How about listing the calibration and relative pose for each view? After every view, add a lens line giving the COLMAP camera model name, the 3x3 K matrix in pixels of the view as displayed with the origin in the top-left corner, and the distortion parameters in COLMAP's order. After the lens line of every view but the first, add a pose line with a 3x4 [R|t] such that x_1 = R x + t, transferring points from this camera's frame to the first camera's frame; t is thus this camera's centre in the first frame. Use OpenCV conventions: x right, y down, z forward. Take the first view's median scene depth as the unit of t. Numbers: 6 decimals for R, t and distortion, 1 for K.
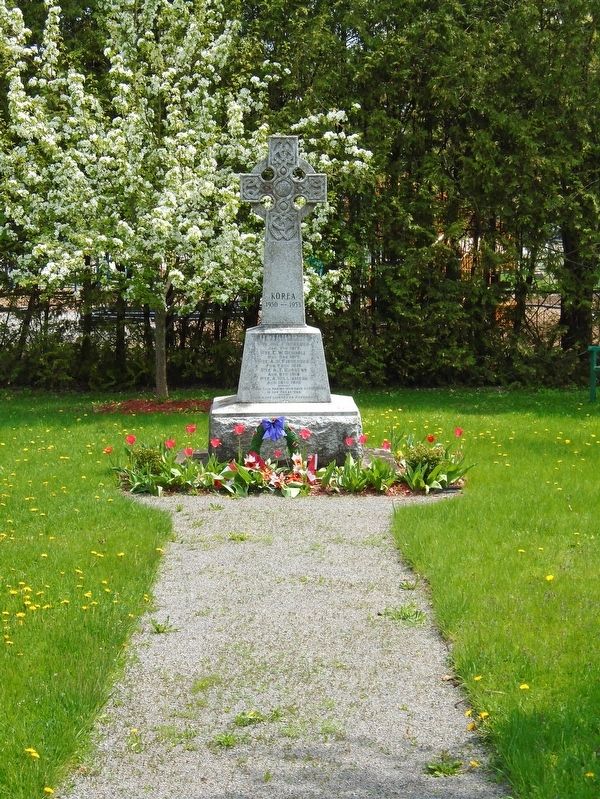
lens RADIAL K [[1837.9, 0, 300.1], [0, 1837.9, 400.0], [0, 0, 1]] dist [-0.015037, 0.000000]
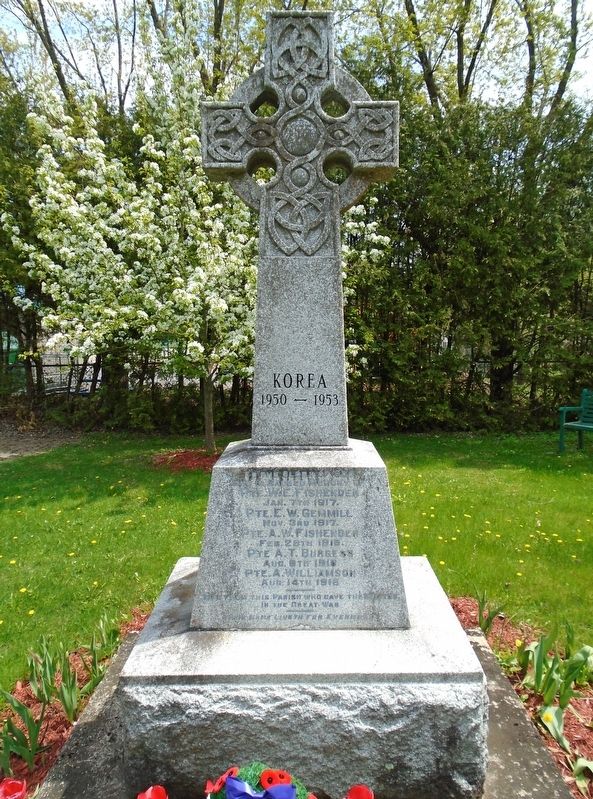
lens RADIAL K [[643.4, 0, 295.4], [0, 643.4, 398.3], [0, 0, 1]] dist [-0.012892, -0.000588]
pose [[0.999315, 0.001255, -0.036986, -0.003355], [-0.001263, 0.999999, -0.000192, -0.040152], [0.036986, 0.000239, 0.999316, 0.648750]]
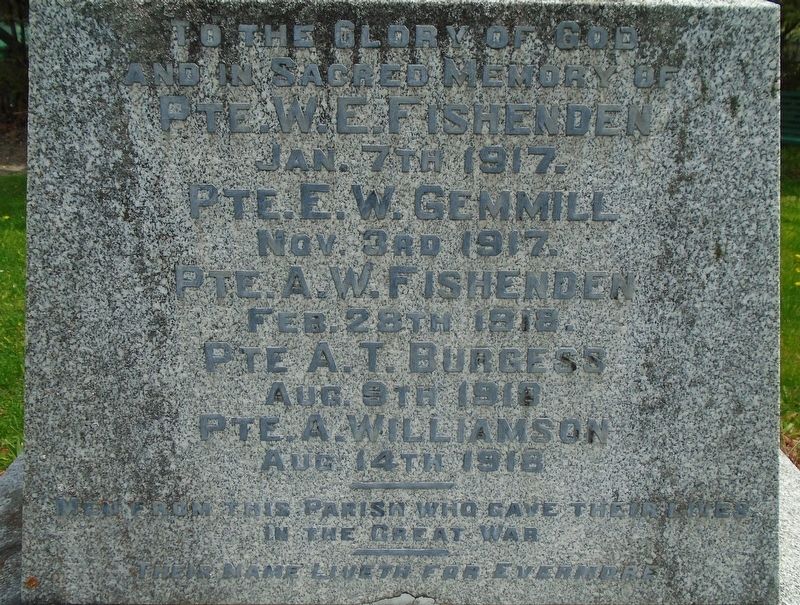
lens RADIAL K [[602.3, 0, 397.2], [0, 602.3, 305.7], [0, 0, 1]] dist [-0.011927, -0.002117]
pose [[0.999568, 0.017830, -0.023378, -0.006432], [-0.012006, 0.973350, 0.229011, -0.021385], [0.026838, -0.228632, 0.973143, 0.736760]]
